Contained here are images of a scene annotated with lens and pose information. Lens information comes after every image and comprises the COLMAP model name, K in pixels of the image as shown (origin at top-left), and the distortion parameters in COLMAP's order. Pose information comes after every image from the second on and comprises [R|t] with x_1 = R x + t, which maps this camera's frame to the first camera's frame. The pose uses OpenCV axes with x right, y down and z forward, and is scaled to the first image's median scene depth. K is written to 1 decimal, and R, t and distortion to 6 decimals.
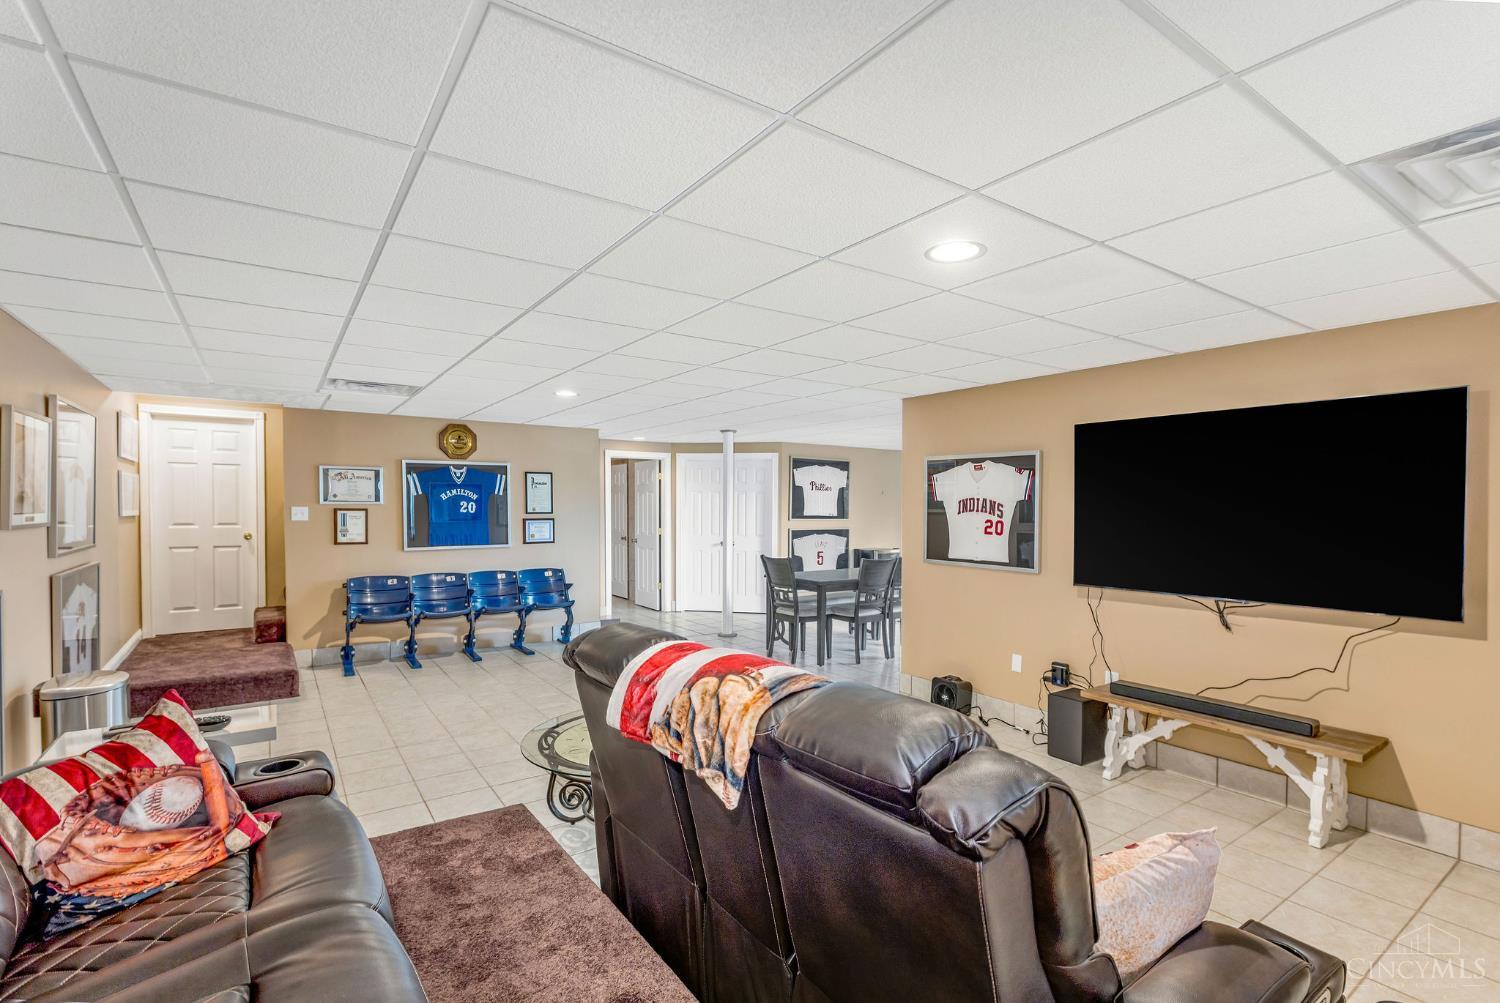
lens RADIAL K [[695.3, 0, 753.0], [0, 695.3, 507.2], [0, 0, 1]] dist [0.000007, -0.000009]
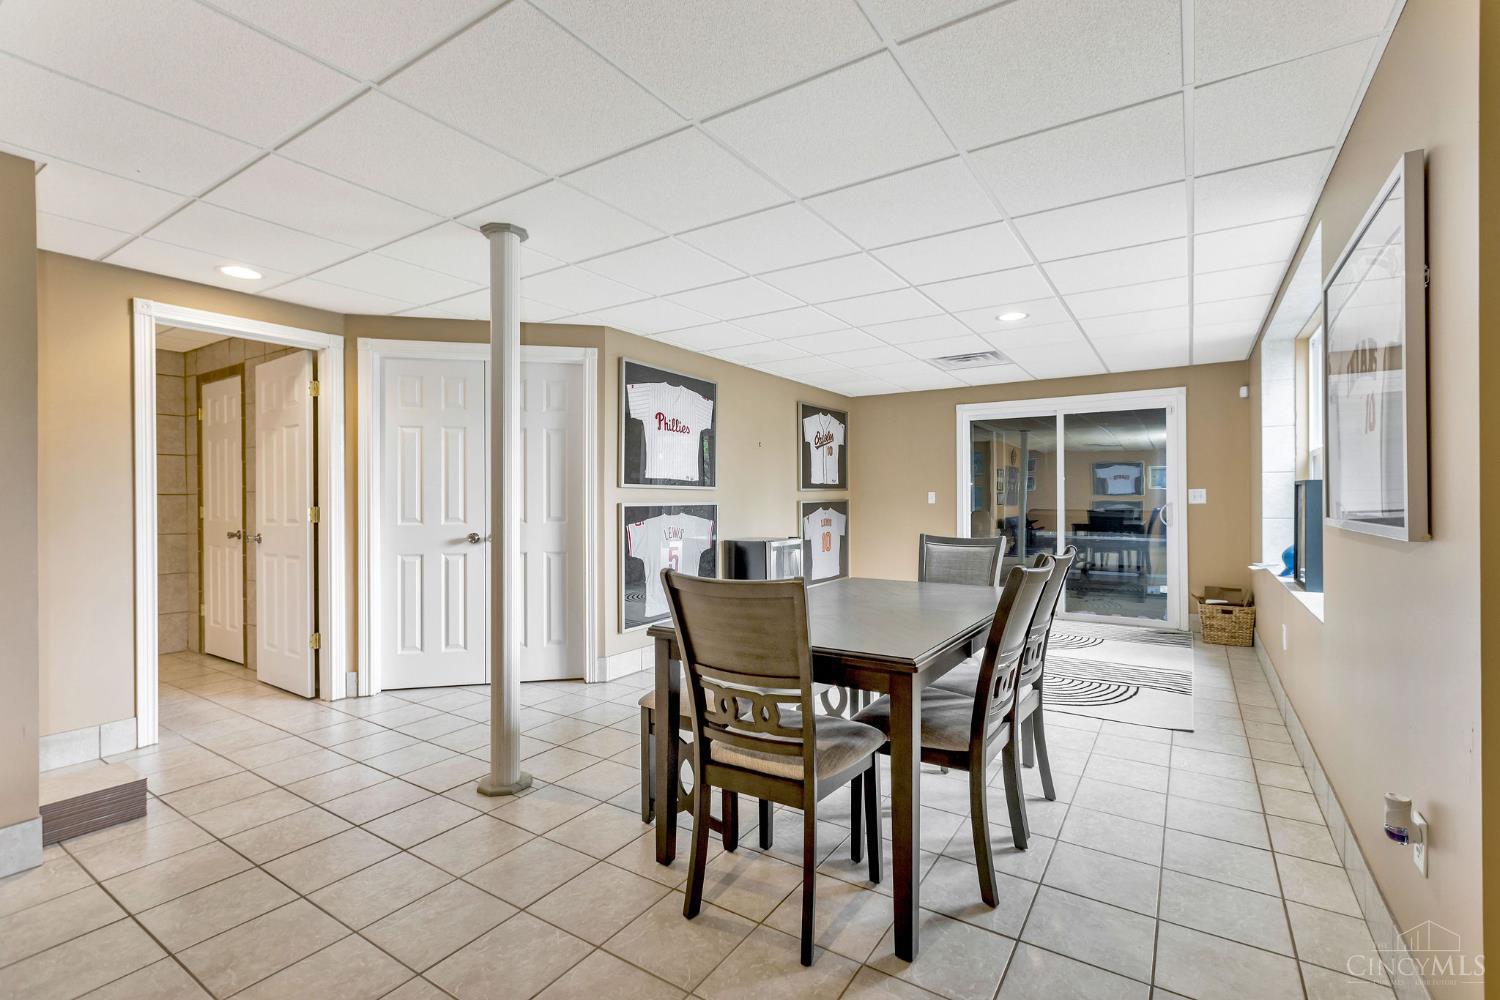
lens RADIAL K [[663.6, 0, 751.1], [0, 663.6, 497.6], [0, 0, 1]] dist [0.004674, 0.000189]
pose [[0.924416, -0.008759, 0.381285, -0.040624], [0.010832, 0.999936, -0.003293, 0.028525], [-0.381232, 0.007174, 0.924452, 0.512059]]
